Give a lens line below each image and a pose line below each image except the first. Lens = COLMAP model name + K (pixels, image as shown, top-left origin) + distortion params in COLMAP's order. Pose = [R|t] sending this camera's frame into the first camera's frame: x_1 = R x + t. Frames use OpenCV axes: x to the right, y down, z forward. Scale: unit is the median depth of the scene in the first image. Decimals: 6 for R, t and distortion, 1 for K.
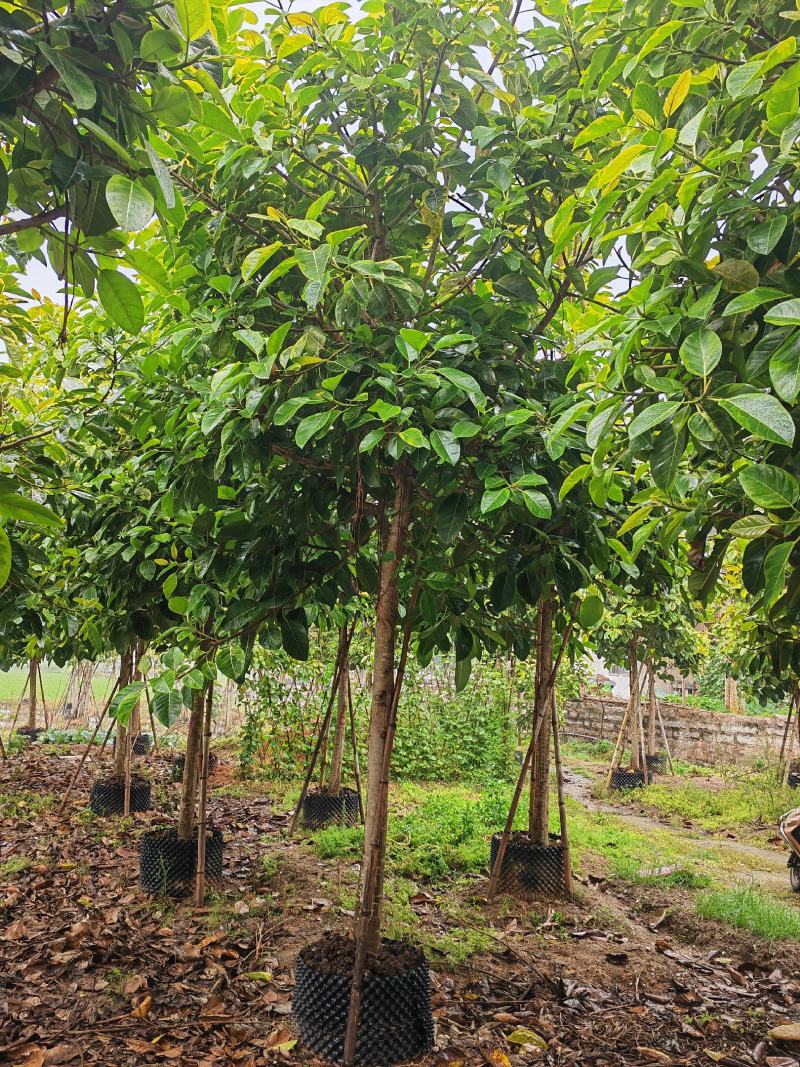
lens RADIAL K [[813.1, 0, 427.2], [0, 813.1, 534.7], [0, 0, 1]] dist [0.026730, -0.005087]
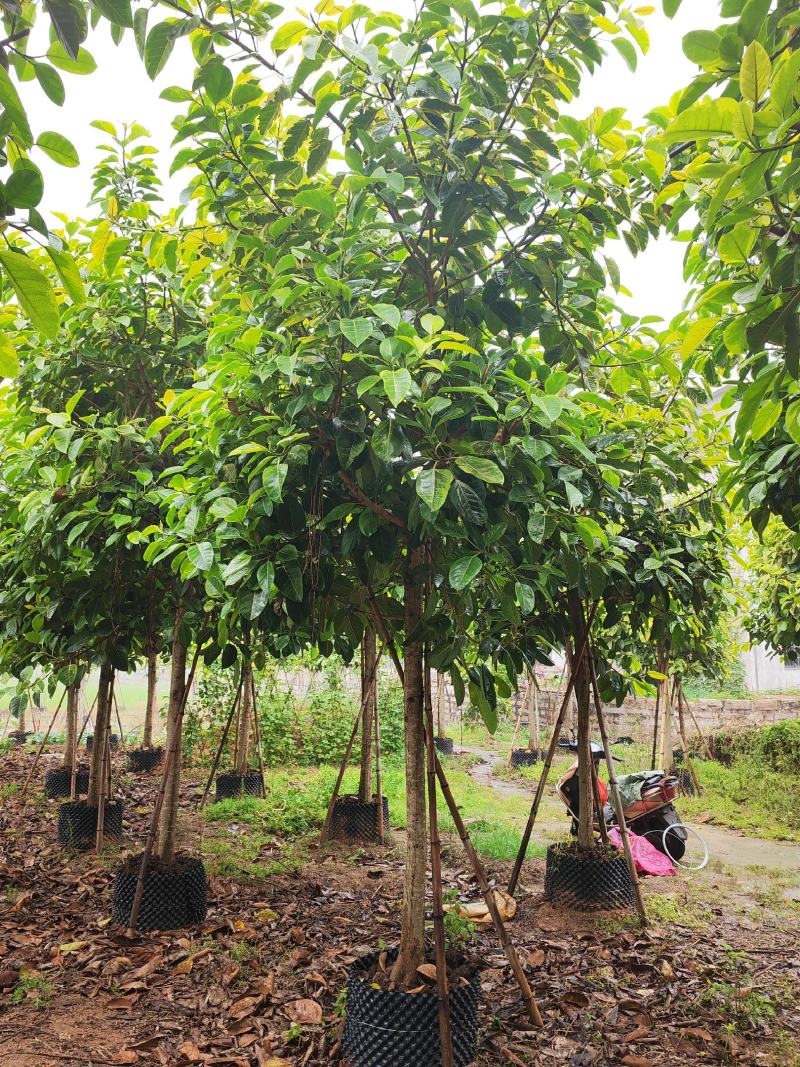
lens RADIAL K [[813.1, 0, 427.2], [0, 813.1, 534.7], [0, 0, 1]] dist [0.026730, -0.005087]
pose [[0.999099, -0.036462, -0.021733, 0.281970], [0.036543, 0.999327, 0.003329, -0.049785], [0.021597, -0.004120, 0.999758, -0.299072]]
